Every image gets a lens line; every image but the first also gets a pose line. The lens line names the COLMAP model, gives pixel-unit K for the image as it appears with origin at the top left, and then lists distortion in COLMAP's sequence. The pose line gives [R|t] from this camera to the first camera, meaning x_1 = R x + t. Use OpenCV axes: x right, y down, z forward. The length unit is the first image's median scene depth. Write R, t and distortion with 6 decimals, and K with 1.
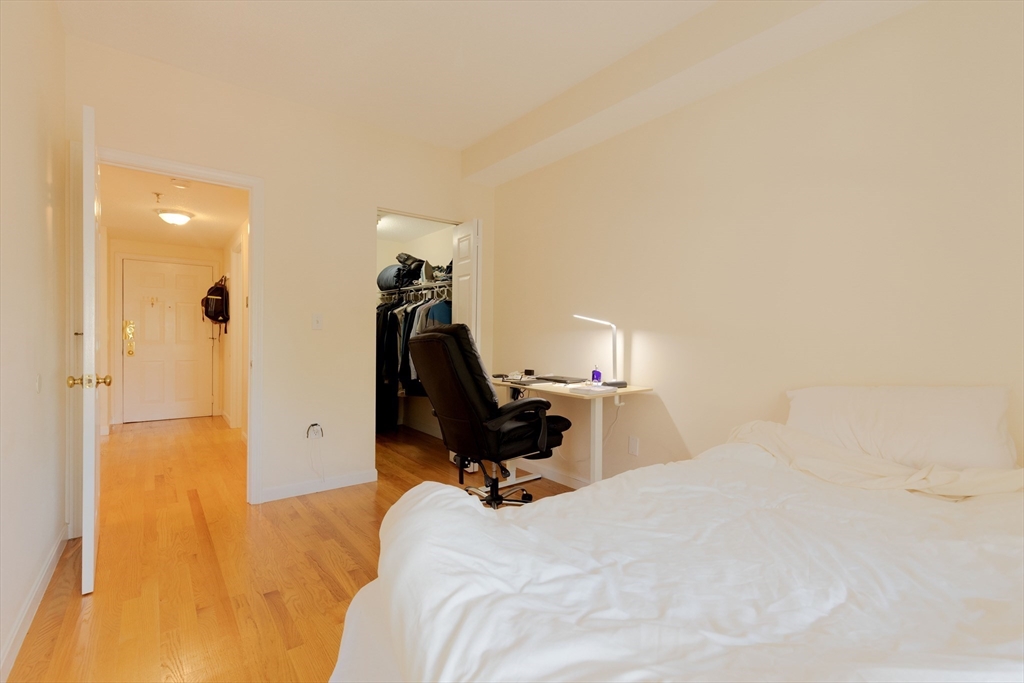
lens RADIAL K [[460.7, 0, 512.0], [0, 460.7, 341.5], [0, 0, 1]] dist [0.026143, -0.000259]
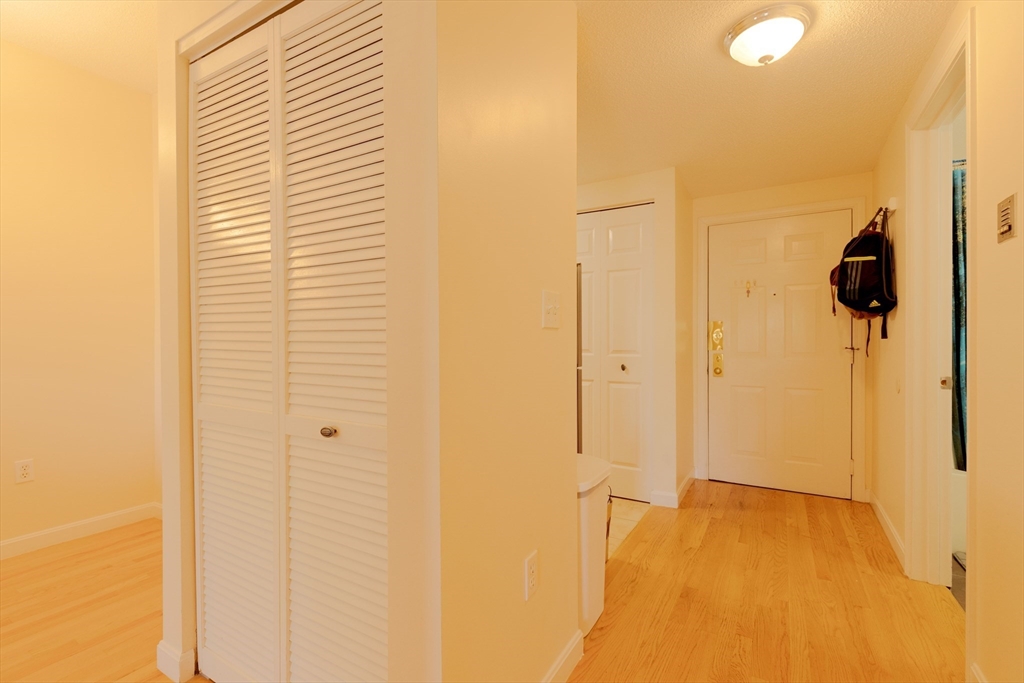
lens RADIAL K [[460.7, 0, 512.0], [0, 460.7, 341.5], [0, 0, 1]] dist [0.026143, -0.000259]
pose [[0.379567, -0.006186, -0.925144, -0.339419], [-0.008939, 0.999906, -0.010353, -0.006818], [0.925121, 0.012199, 0.379476, 0.504241]]
